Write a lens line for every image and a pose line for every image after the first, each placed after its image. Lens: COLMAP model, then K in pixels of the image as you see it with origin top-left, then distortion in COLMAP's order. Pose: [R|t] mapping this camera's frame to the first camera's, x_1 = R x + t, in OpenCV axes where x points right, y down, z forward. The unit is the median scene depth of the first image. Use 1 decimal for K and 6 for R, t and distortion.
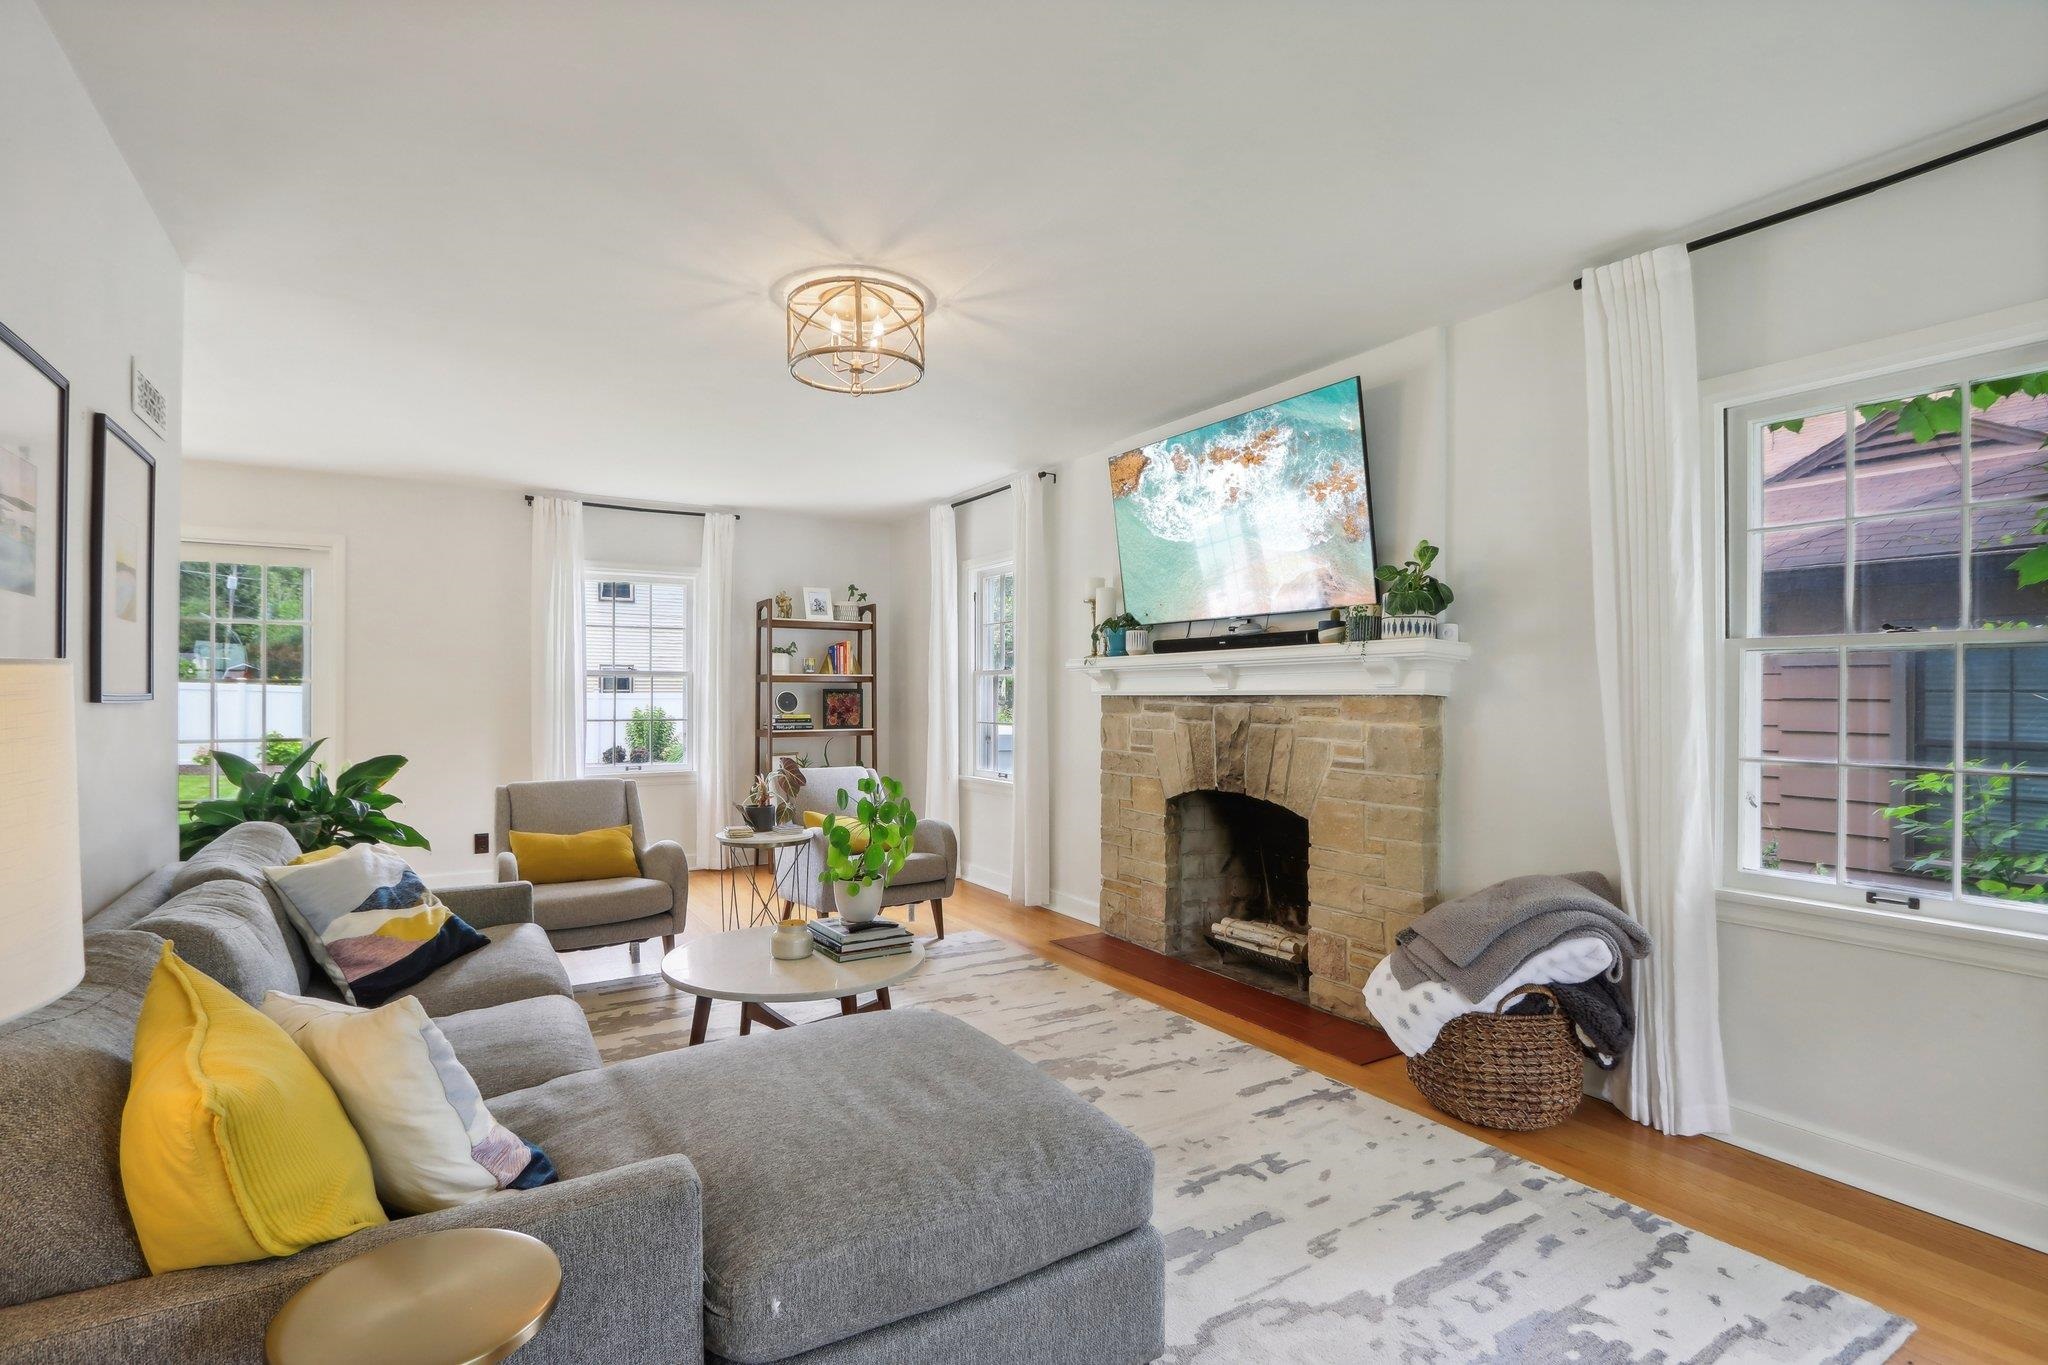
lens RADIAL K [[961.1, 0, 985.5], [0, 961.1, 693.0], [0, 0, 1]] dist [-0.022566, 0.001170]
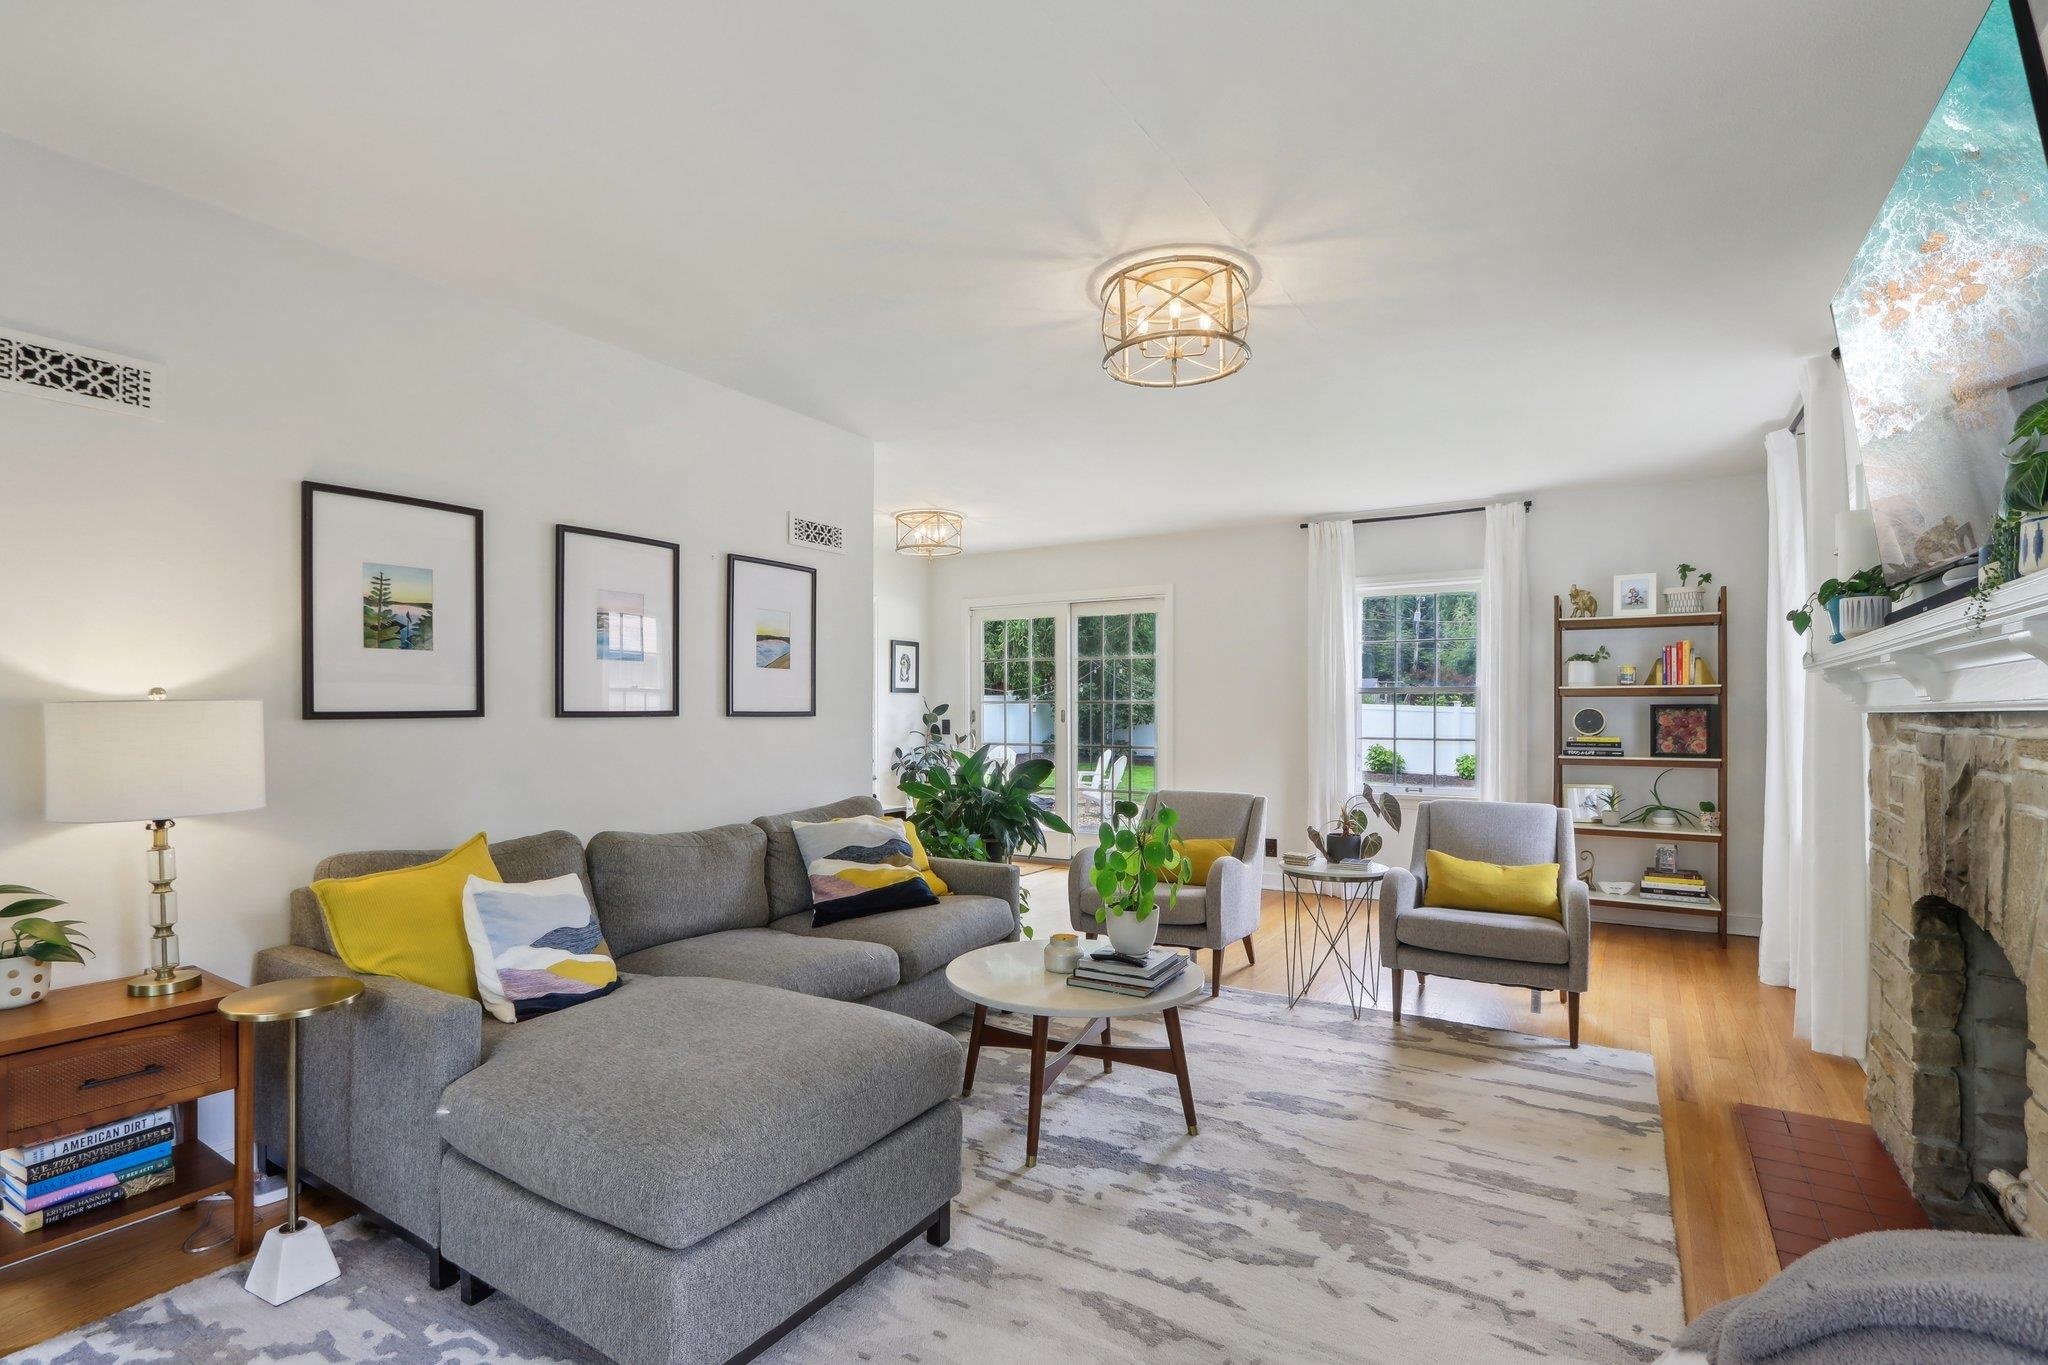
lens RADIAL K [[961.1, 0, 1004.4], [0, 961.1, 700.8], [0, 0, 1]] dist [-0.022566, 0.001170]
pose [[0.452082, -0.010337, -0.891916, 0.475599], [0.000267, 0.999934, -0.011453, 0.001870], [0.891976, 0.004939, 0.452055, 0.340901]]
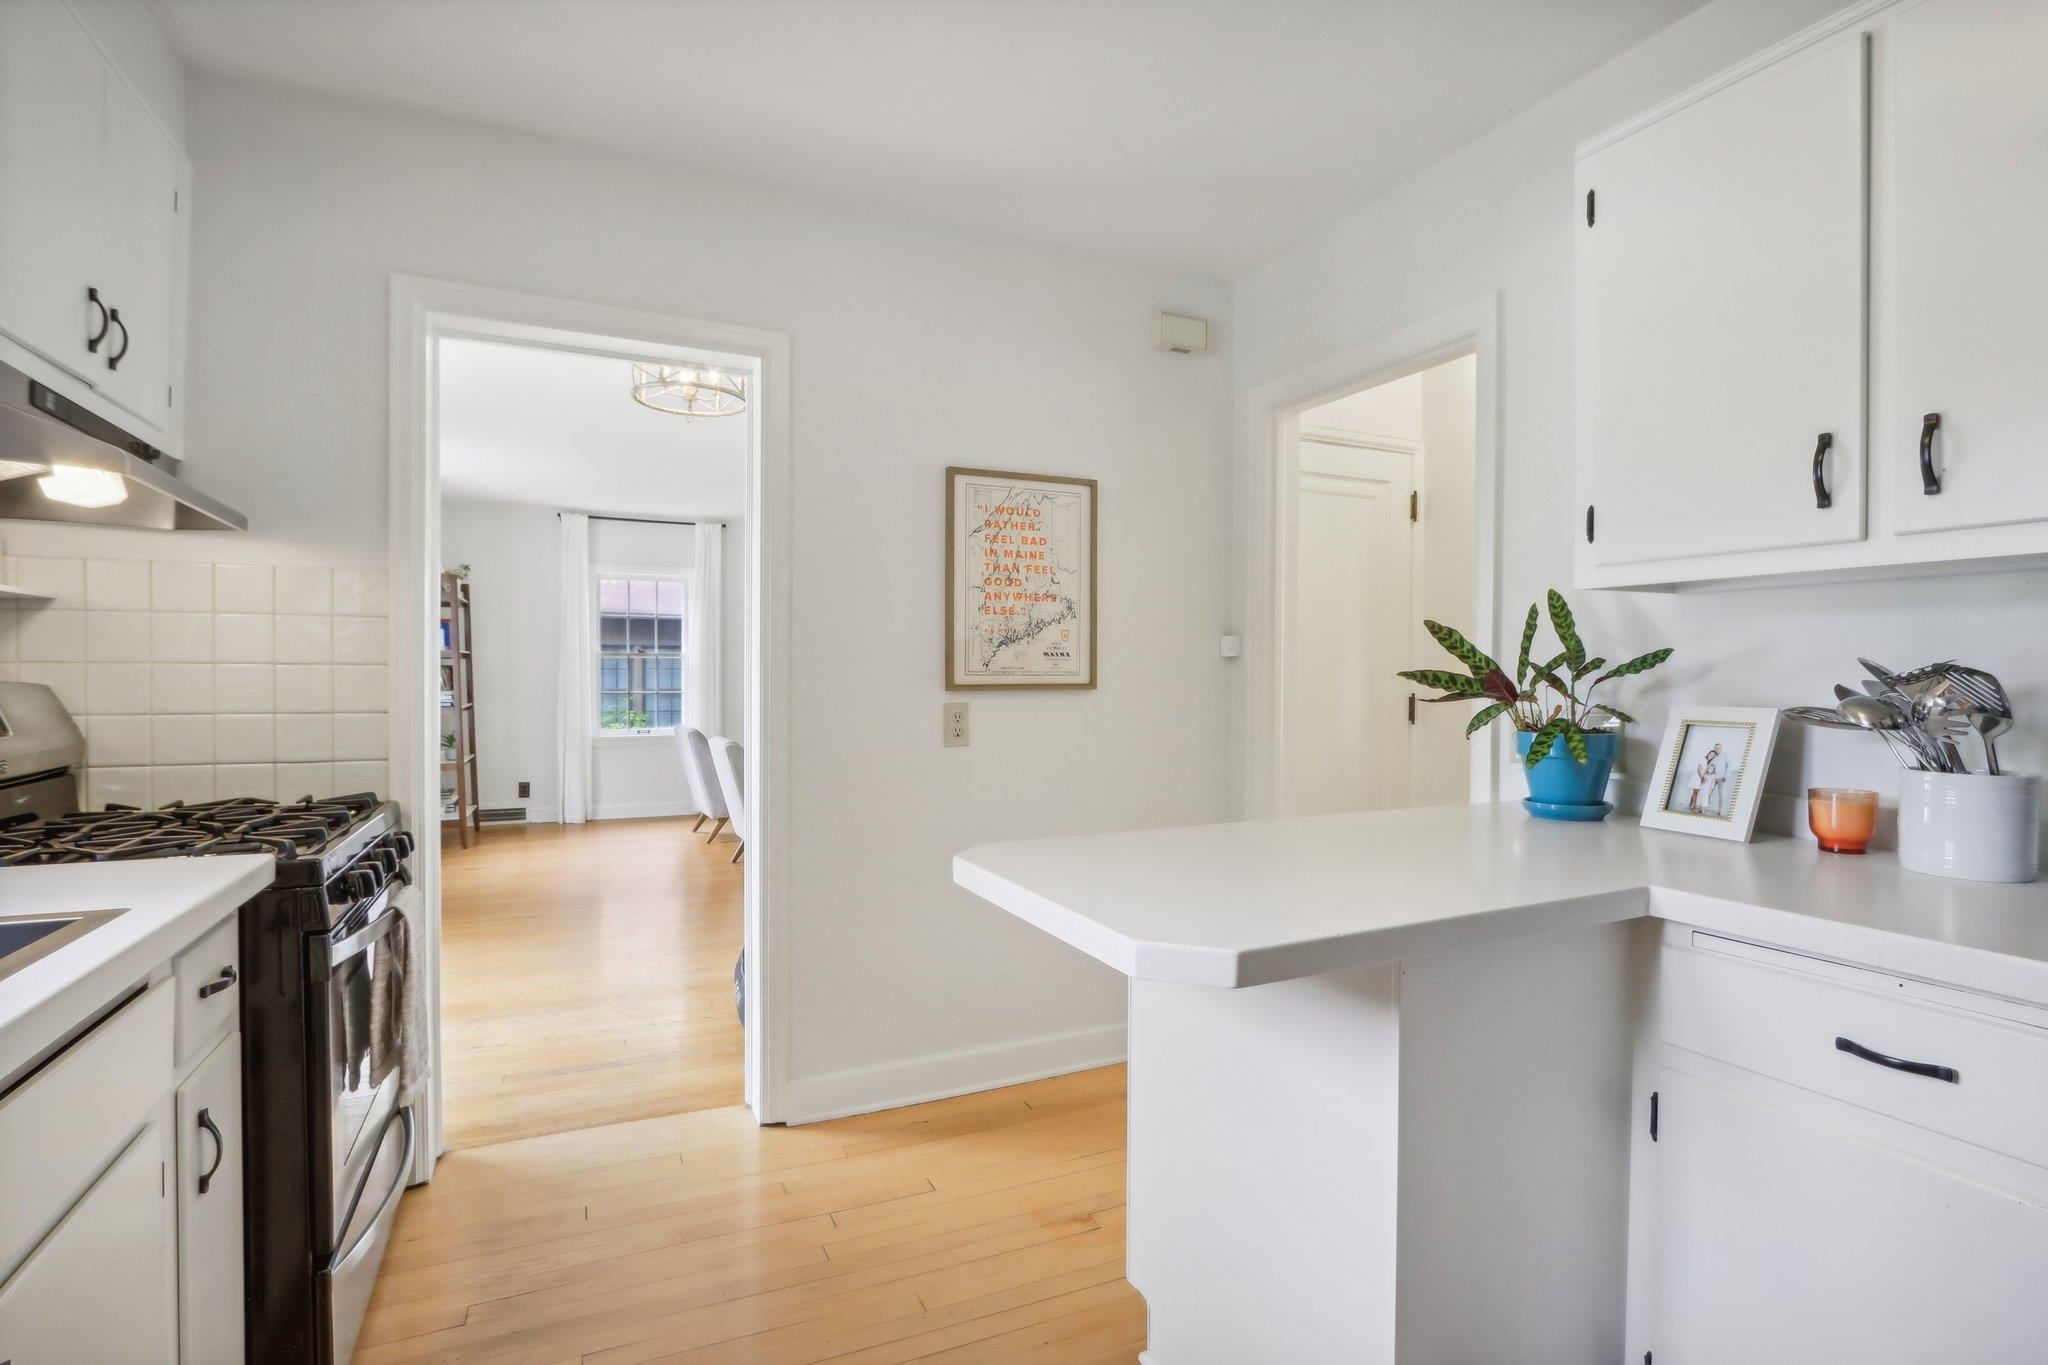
lens RADIAL K [[961.1, 0, 987.9], [0, 961.1, 682.4], [0, 0, 1]] dist [-0.022566, 0.001170]
pose [[0.101526, -0.010837, 0.994774, -1.887673], [-0.005381, 0.999920, 0.011442, -0.001402], [-0.994818, -0.006515, 0.101459, 0.585253]]
